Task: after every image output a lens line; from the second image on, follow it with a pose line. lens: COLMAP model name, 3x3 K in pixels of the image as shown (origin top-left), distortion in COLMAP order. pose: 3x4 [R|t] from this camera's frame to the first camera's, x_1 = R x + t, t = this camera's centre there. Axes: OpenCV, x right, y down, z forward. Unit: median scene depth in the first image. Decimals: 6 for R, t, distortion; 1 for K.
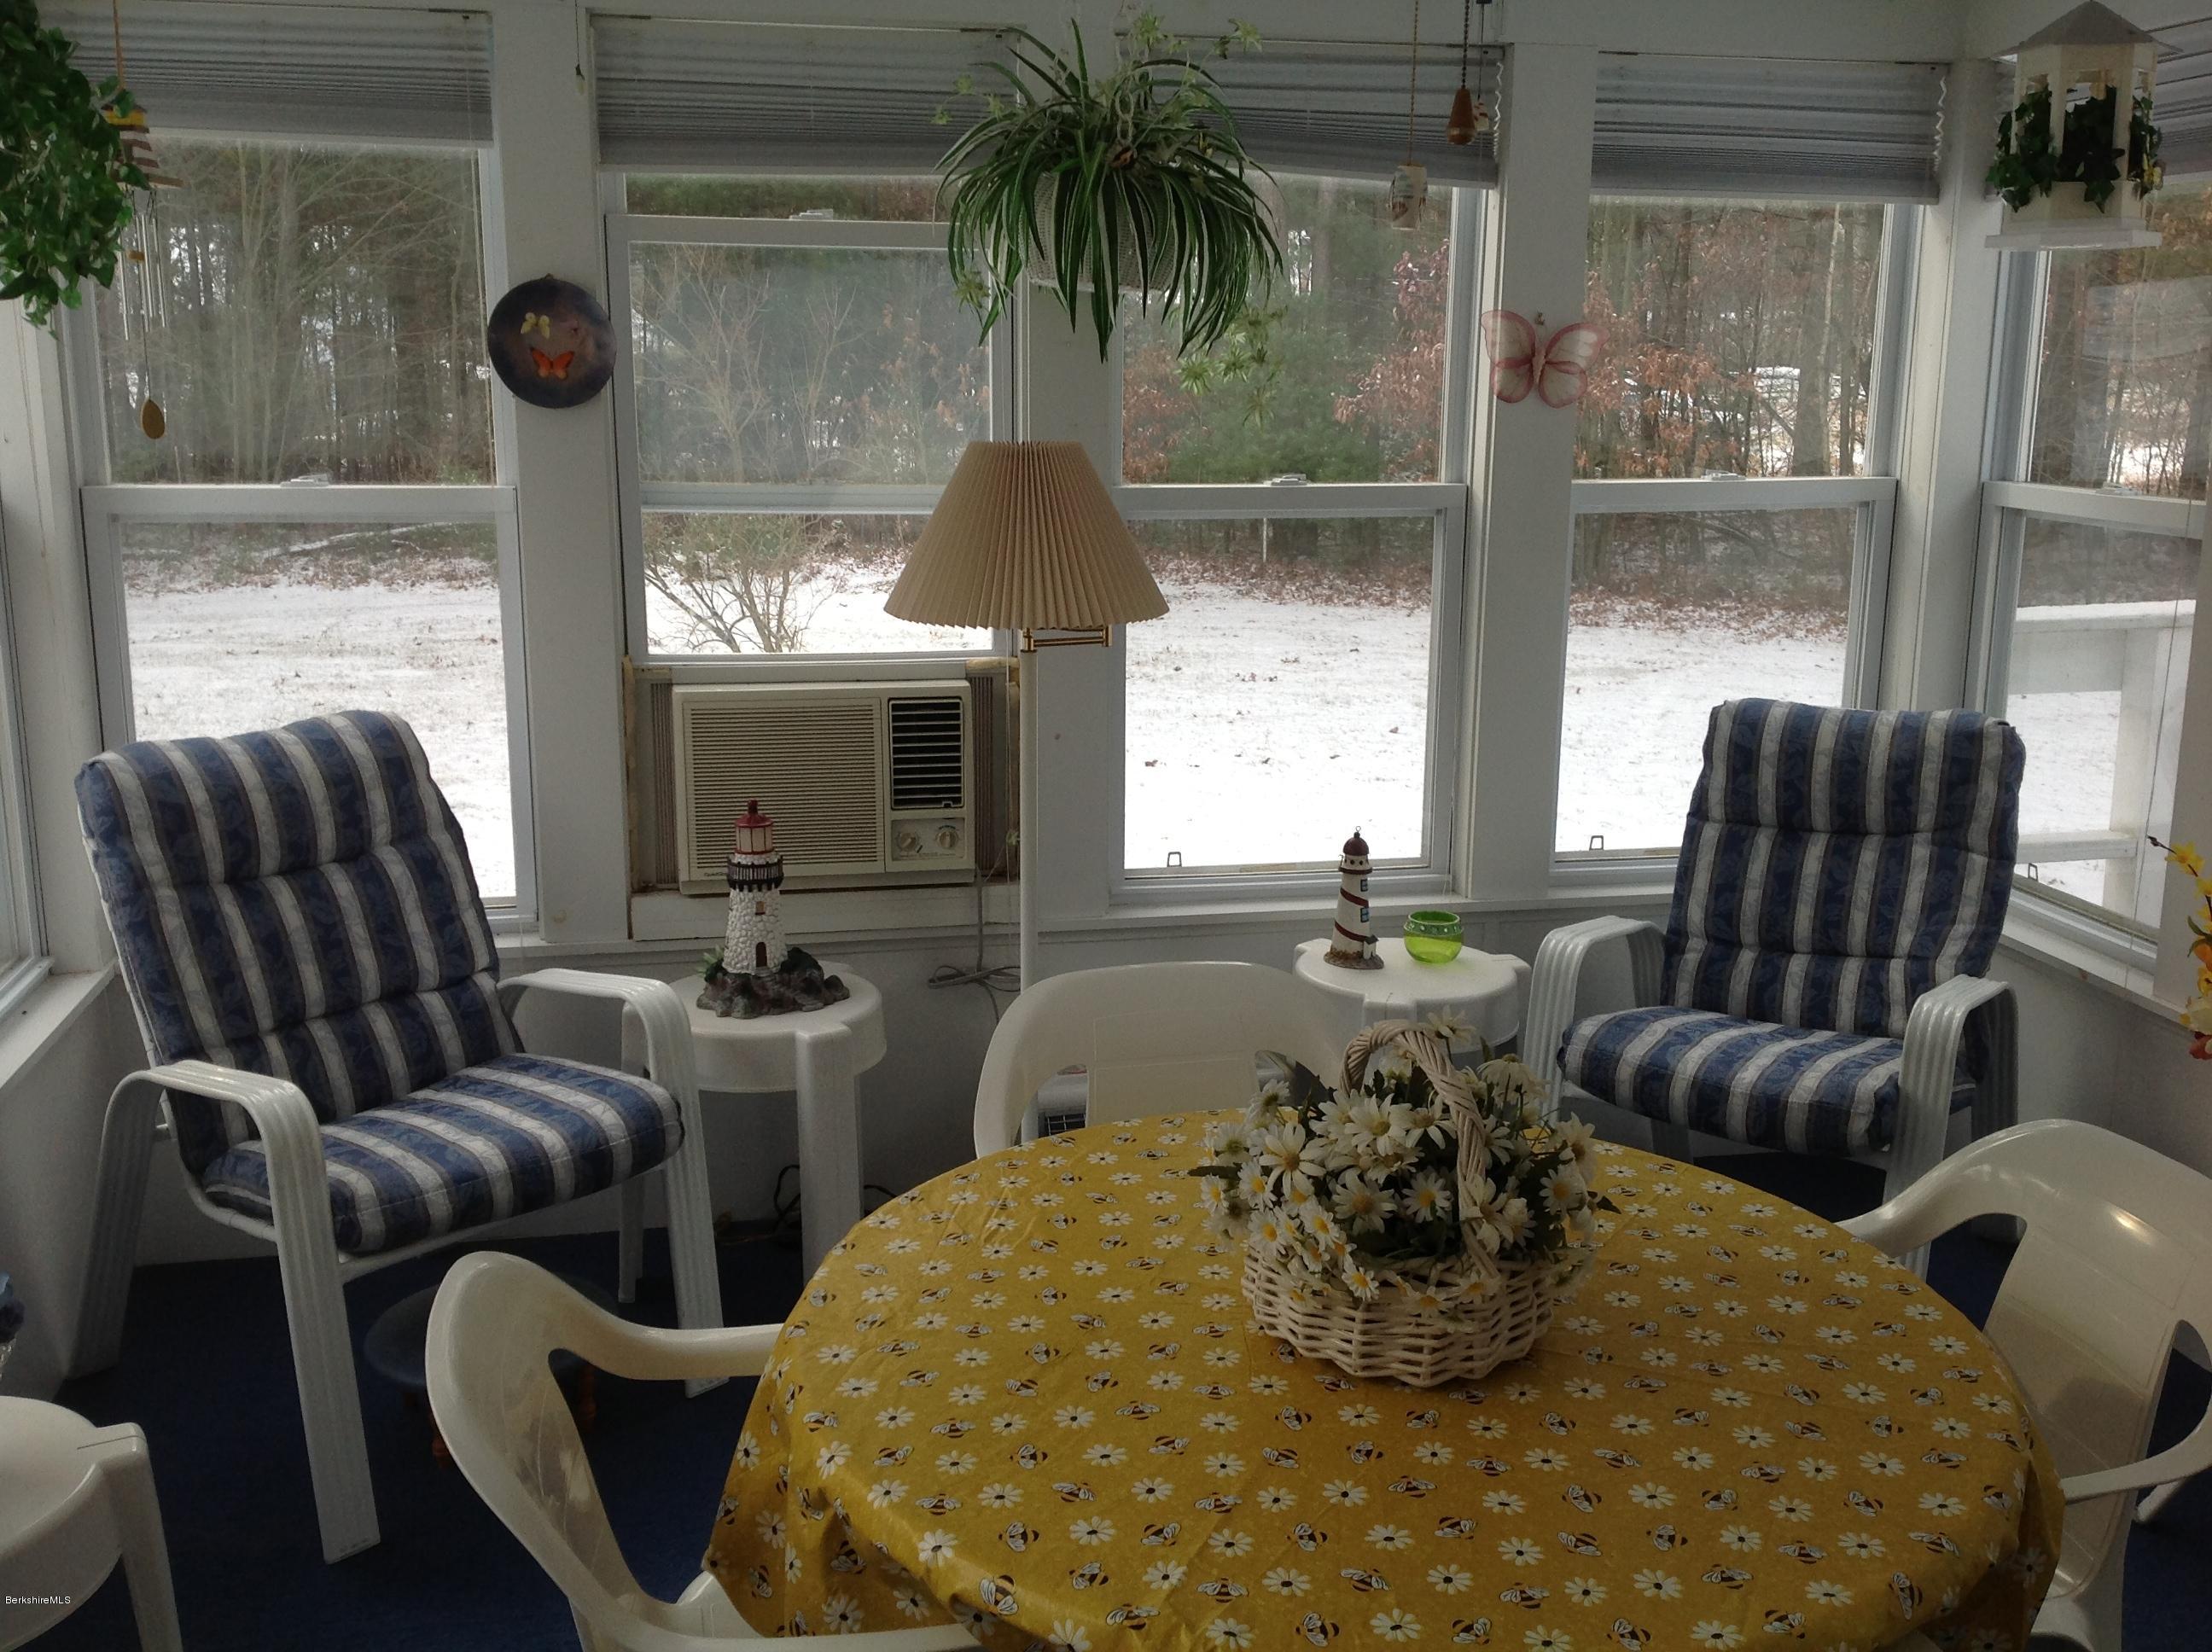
lens RADIAL K [[2079.2, 0, 1092.8], [0, 2079.2, 846.7], [0, 0, 1]] dist [0.011010, 0.000000]
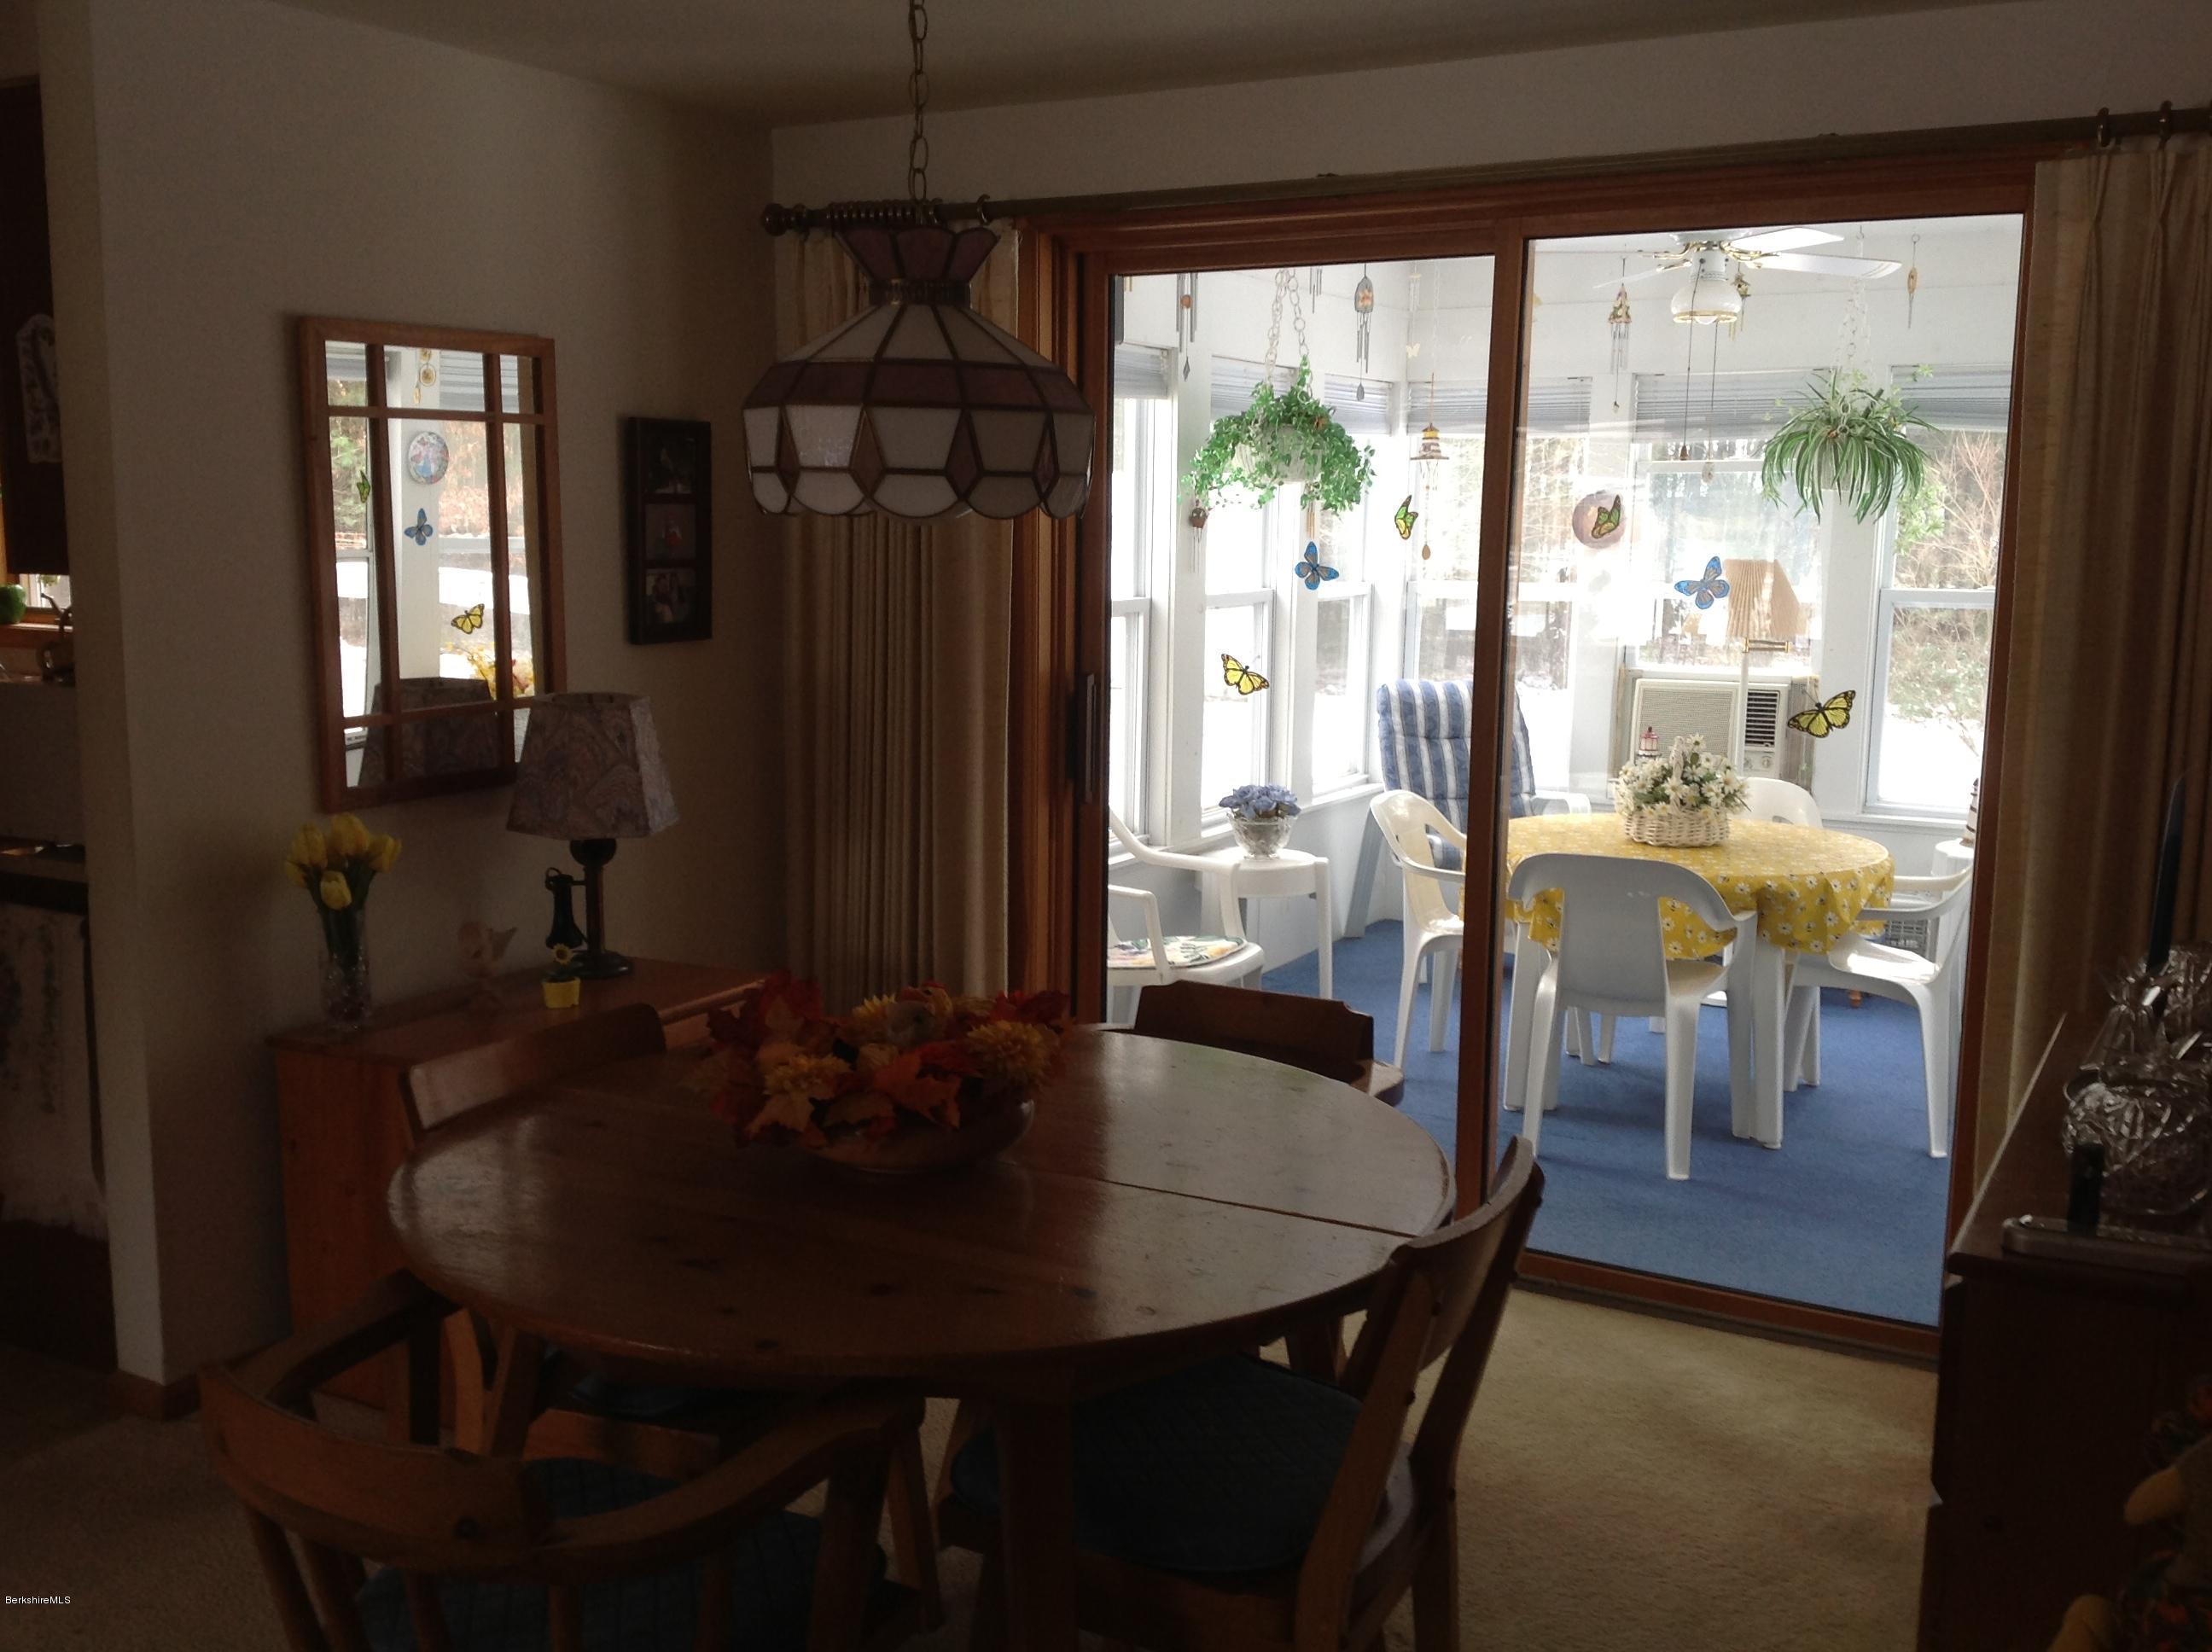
lens RADIAL K [[2079.2, 0, 1098.7], [0, 2079.2, 824.5], [0, 0, 1]] dist [0.011010, 0.000000]
pose [[0.765026, 0.085544, -0.638293, 0.849364], [-0.150226, 0.987500, -0.047709, 0.289425], [0.626233, 0.132386, 0.768314, -1.089018]]
